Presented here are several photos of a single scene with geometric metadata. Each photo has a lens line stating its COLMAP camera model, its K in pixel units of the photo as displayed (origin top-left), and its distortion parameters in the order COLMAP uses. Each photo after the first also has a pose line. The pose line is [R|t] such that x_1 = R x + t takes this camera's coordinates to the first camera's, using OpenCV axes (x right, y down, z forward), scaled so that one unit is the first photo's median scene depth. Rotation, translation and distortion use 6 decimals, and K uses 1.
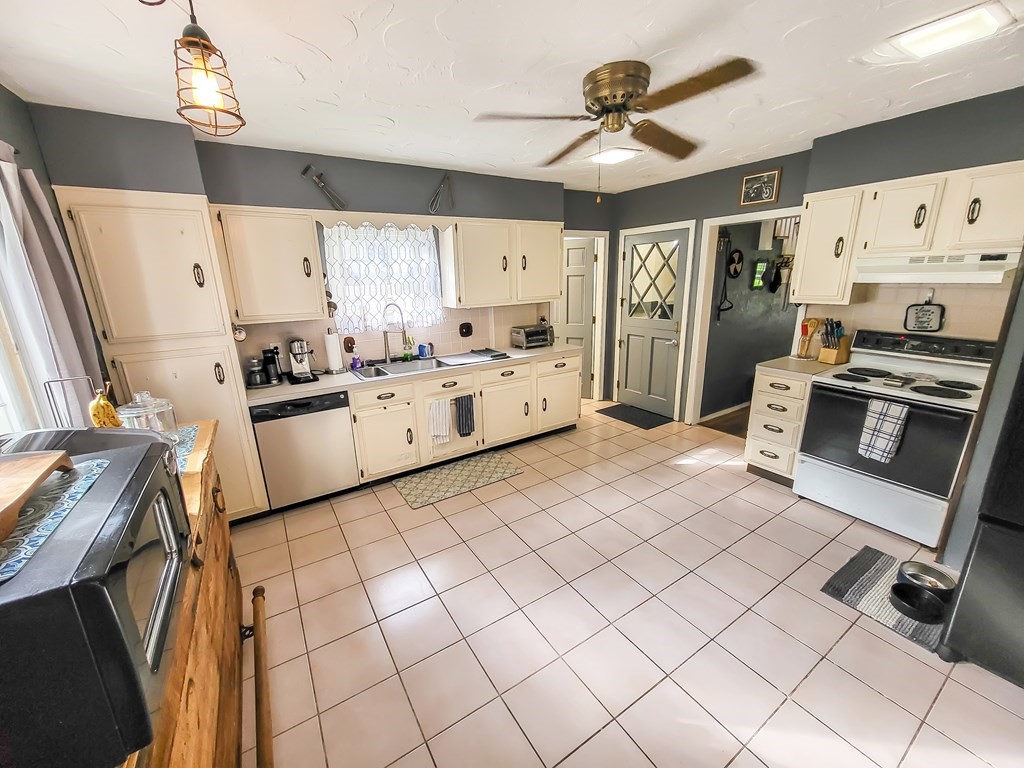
lens RADIAL K [[404.2, 0, 504.5], [0, 404.2, 385.1], [0, 0, 1]] dist [-0.002448, -0.002162]
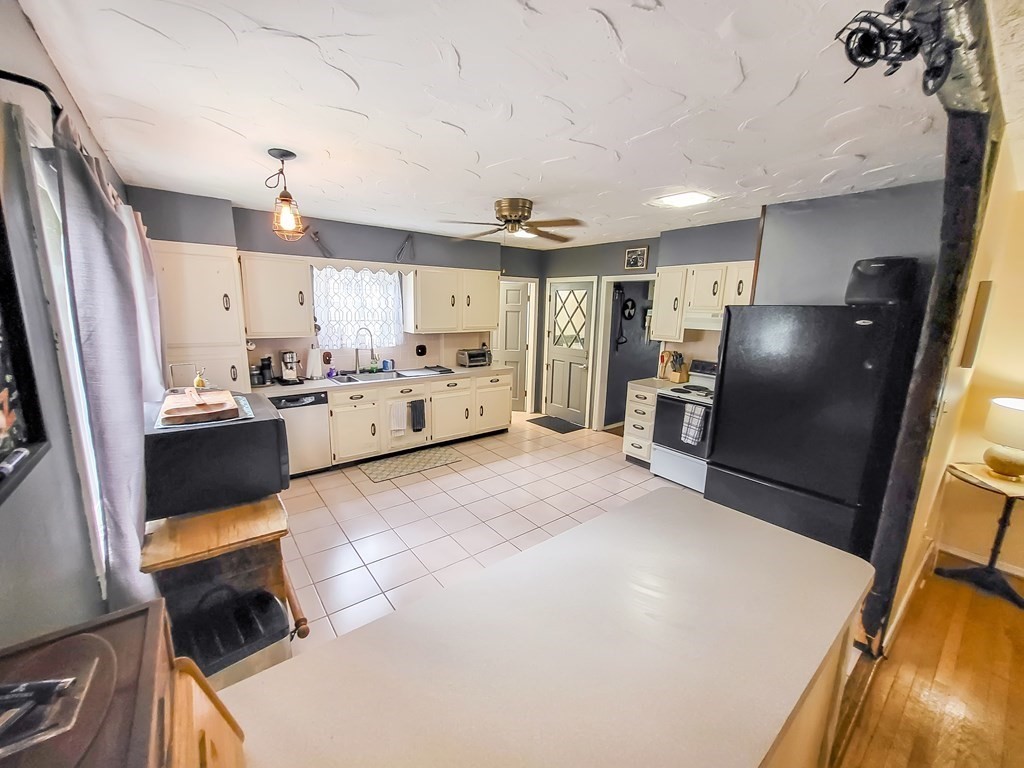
lens RADIAL K [[404.2, 0, 506.9], [0, 404.2, 384.8], [0, 0, 1]] dist [-0.002448, -0.002162]
pose [[0.993861, 0.029818, 0.106540, 0.050004], [-0.022607, 0.997411, -0.068266, 0.064814], [-0.108299, 0.065438, 0.991962, -0.351913]]
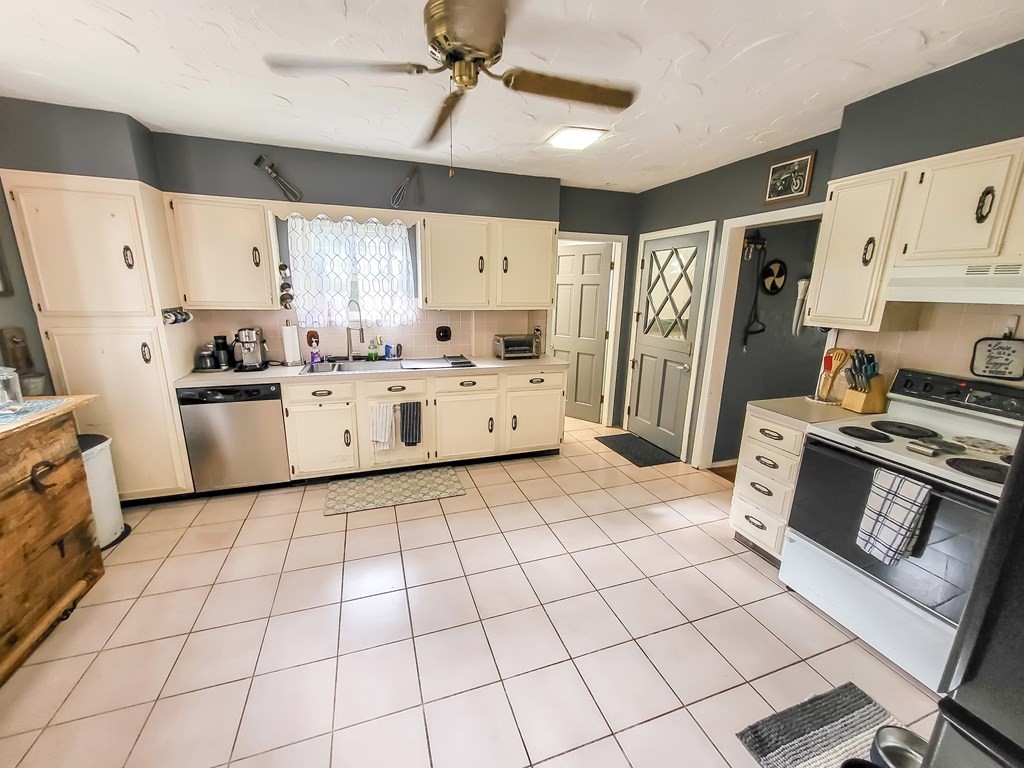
lens RADIAL K [[404.2, 0, 504.6], [0, 404.2, 384.3], [0, 0, 1]] dist [-0.002448, -0.002162]
pose [[0.971916, 0.098715, -0.213624, 0.329164], [-0.105377, 0.994231, -0.020000, -0.020074], [0.210417, 0.041949, 0.976711, 0.148996]]
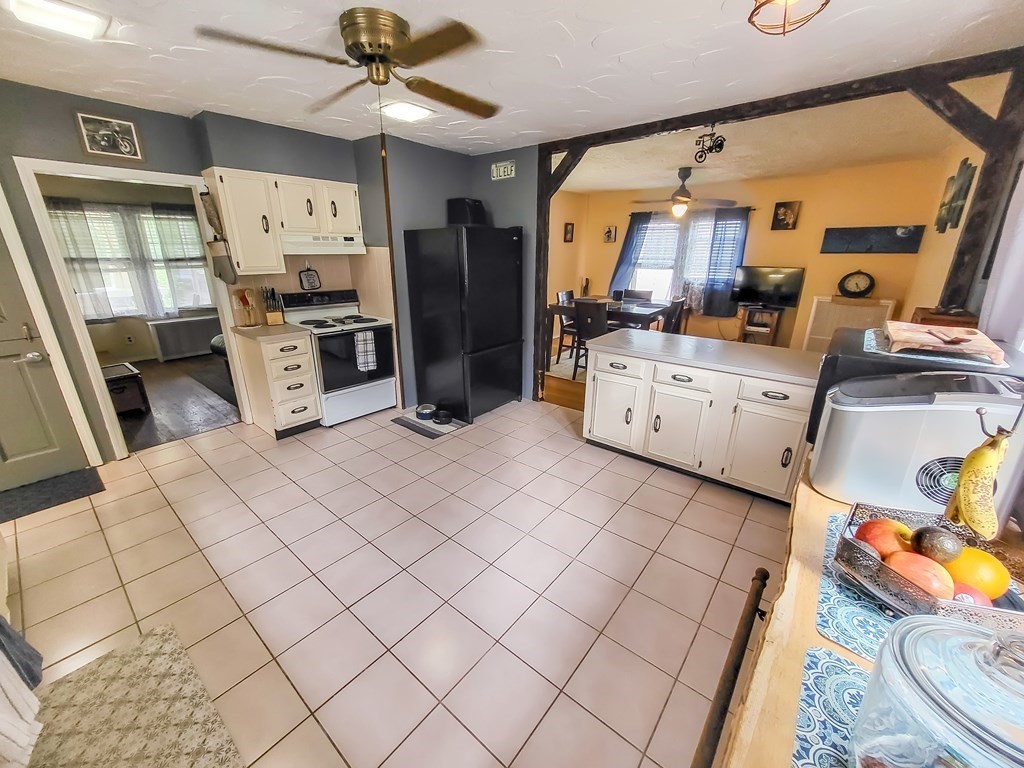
lens RADIAL K [[404.2, 0, 509.3], [0, 404.2, 387.3], [0, 0, 1]] dist [-0.002448, -0.002162]
pose [[-0.315665, -0.274643, 0.908255, -0.521147], [0.255082, 0.897398, 0.360014, -0.137322], [-0.913941, 0.345324, -0.213221, 0.671581]]
